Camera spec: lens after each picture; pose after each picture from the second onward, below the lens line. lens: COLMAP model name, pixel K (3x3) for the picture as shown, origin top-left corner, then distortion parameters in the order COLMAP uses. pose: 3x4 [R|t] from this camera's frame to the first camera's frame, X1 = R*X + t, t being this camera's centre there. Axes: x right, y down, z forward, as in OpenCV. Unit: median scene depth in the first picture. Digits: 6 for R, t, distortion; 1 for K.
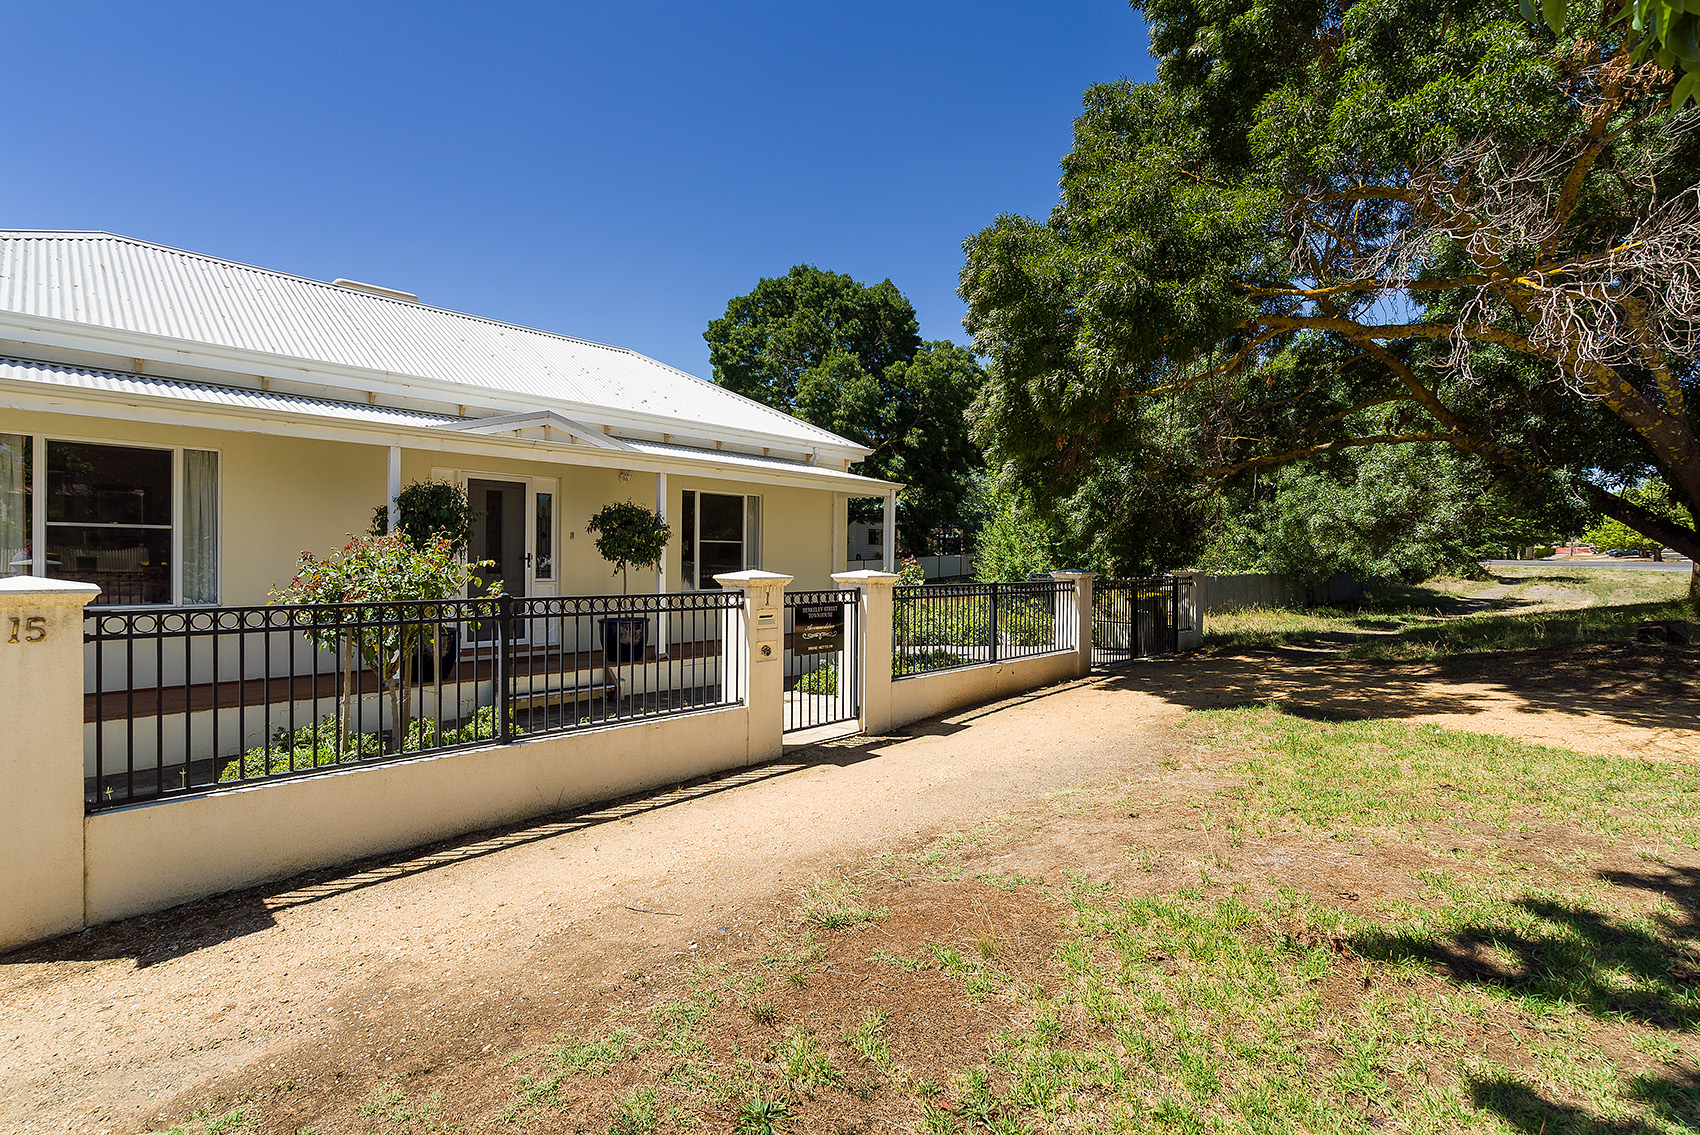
lens RADIAL K [[794.3, 0, 853.6], [0, 794.3, 573.8], [0, 0, 1]] dist [0.000704, 0.000084]
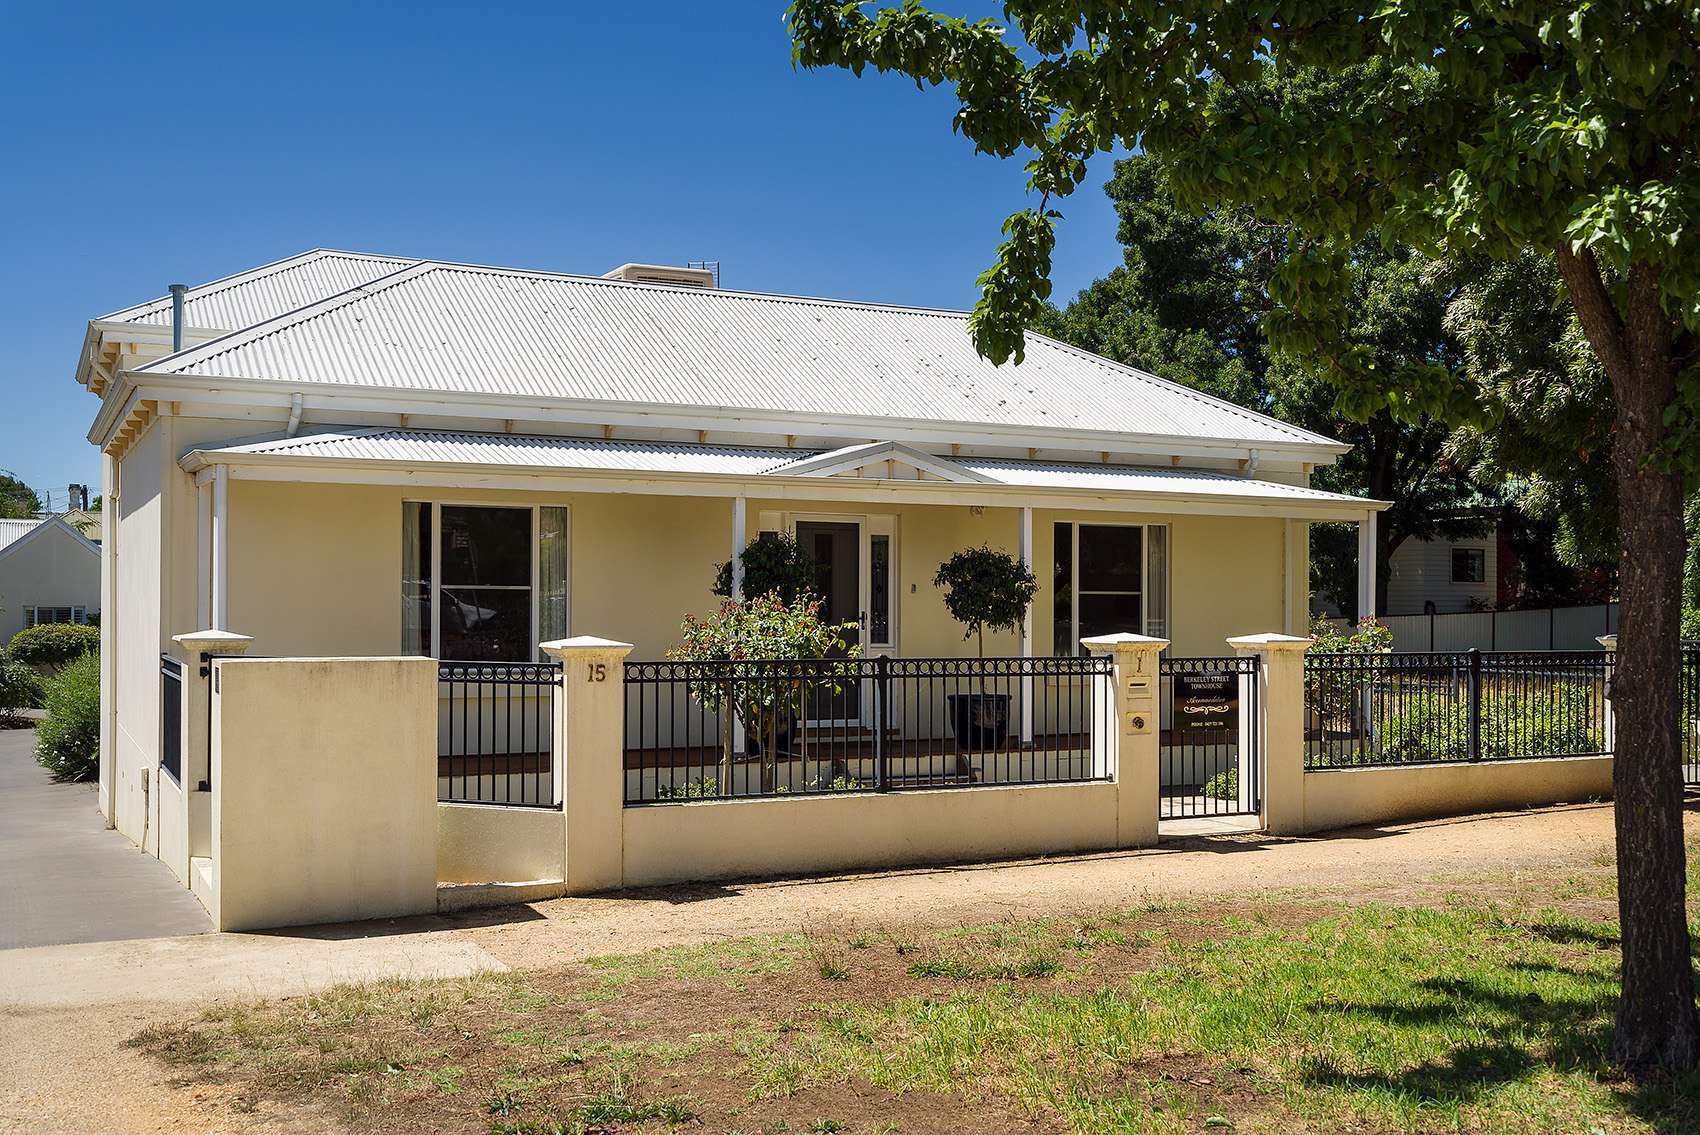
lens RADIAL K [[1712.6, 0, 850.0], [0, 1712.6, 567.5], [0, 0, 1]] dist [-0.007511, -0.009440]
pose [[0.942294, -0.011431, -0.334592, 0.190093], [-0.003361, 0.999043, -0.043599, 0.005372], [0.334771, 0.042207, 0.941354, -0.768606]]
